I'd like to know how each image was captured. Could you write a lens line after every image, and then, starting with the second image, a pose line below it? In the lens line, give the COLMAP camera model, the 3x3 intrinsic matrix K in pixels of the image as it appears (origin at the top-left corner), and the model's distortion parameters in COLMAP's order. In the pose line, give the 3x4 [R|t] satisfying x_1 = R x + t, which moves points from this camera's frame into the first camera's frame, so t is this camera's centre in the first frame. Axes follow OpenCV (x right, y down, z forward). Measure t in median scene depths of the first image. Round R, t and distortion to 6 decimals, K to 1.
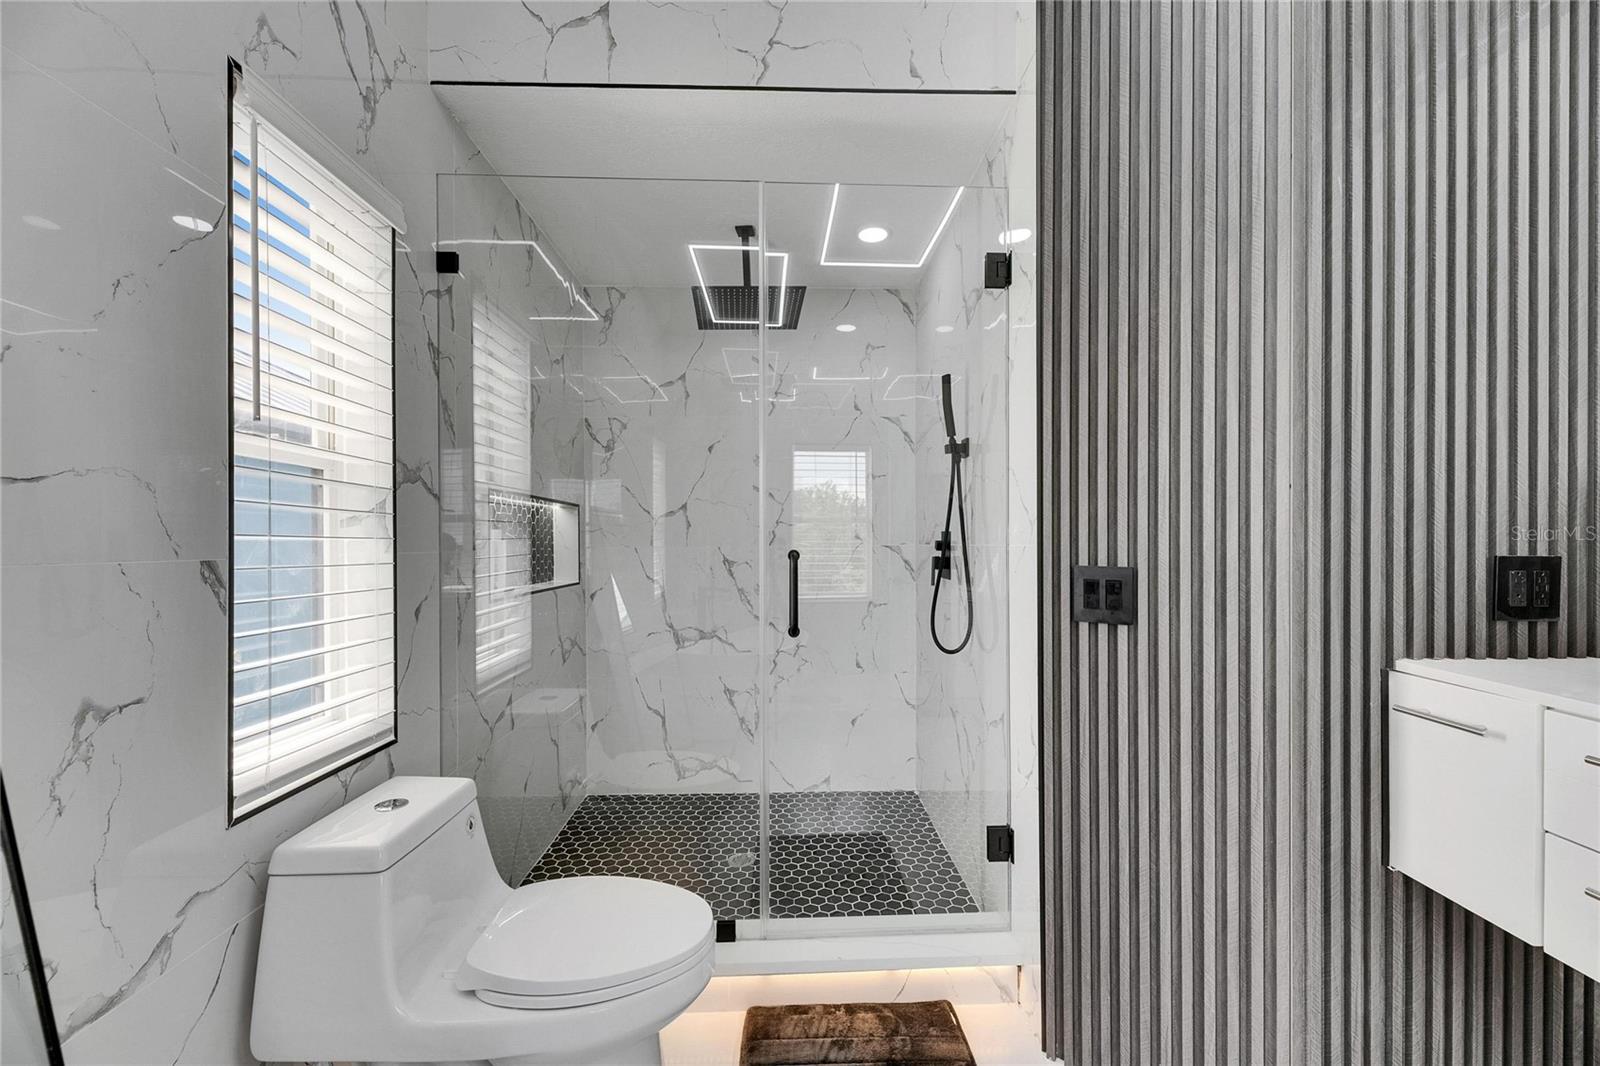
lens RADIAL K [[642.1, 0, 802.9], [0, 642.1, 540.5], [0, 0, 1]] dist [0.005829, -0.001368]
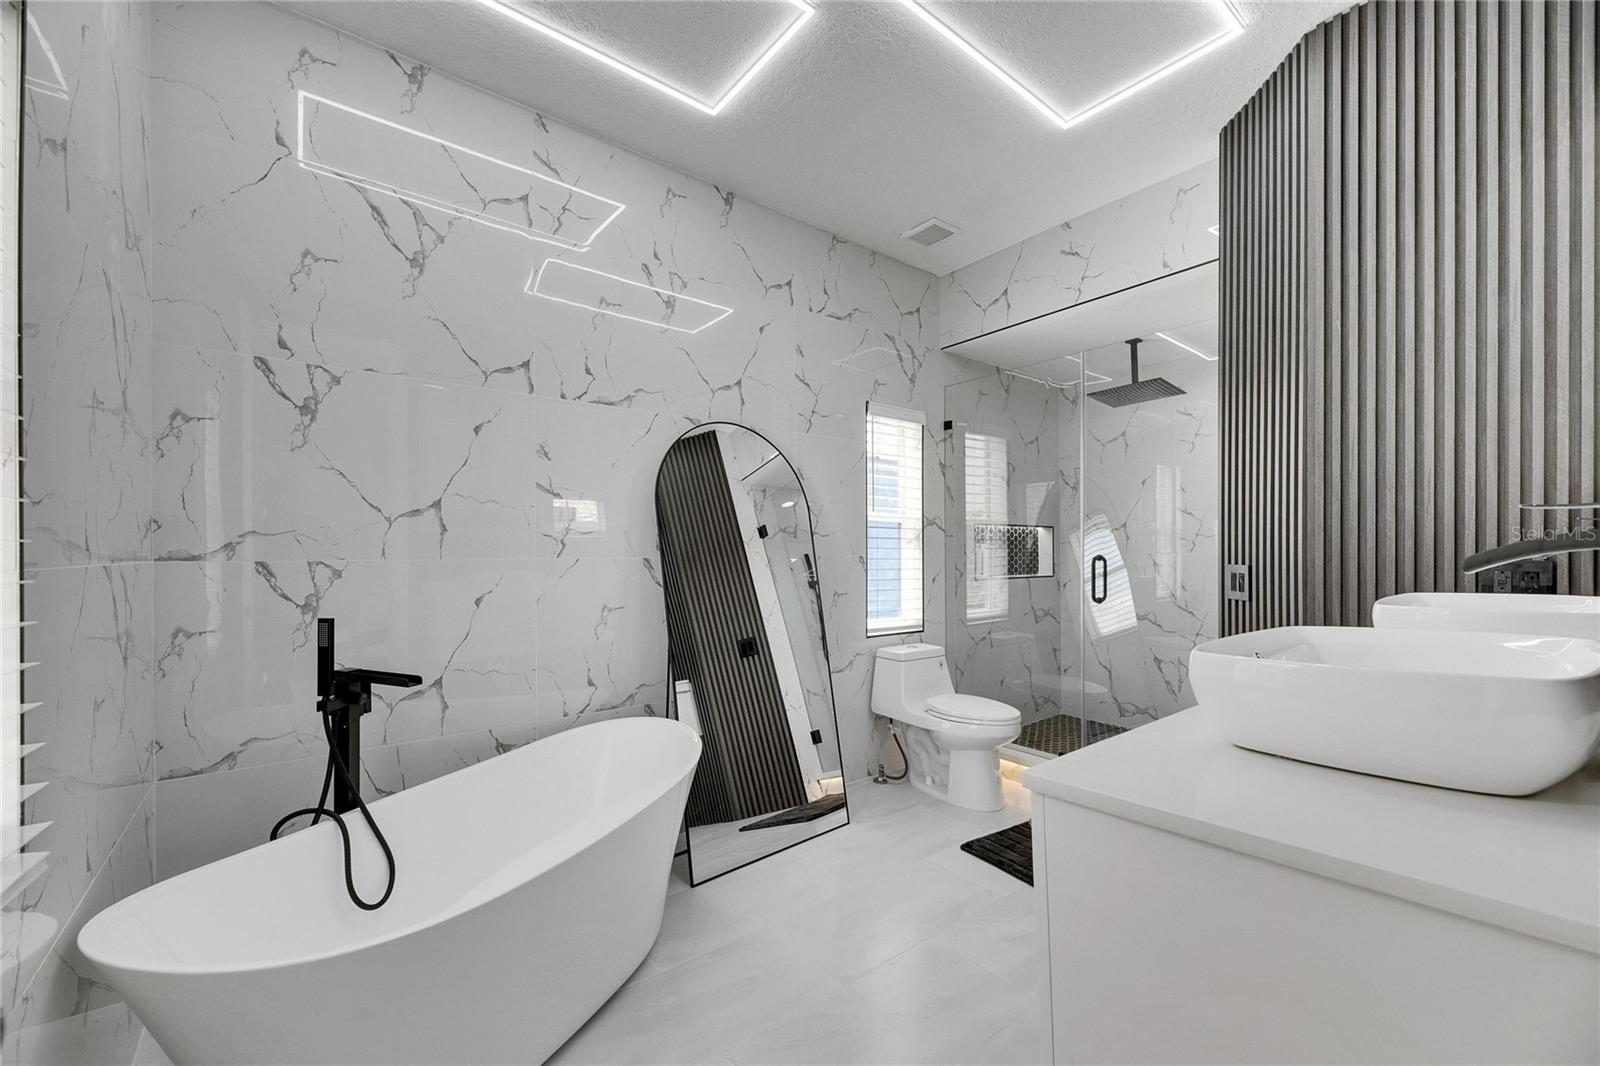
lens RADIAL K [[642.1, 0, 799.5], [0, 642.1, 541.1], [0, 0, 1]] dist [0.005829, -0.001368]
pose [[0.583443, -0.012607, -0.812056, 1.054066], [0.002626, 0.999904, -0.013636, -0.000271], [0.812150, 0.005824, 0.583420, -0.793737]]
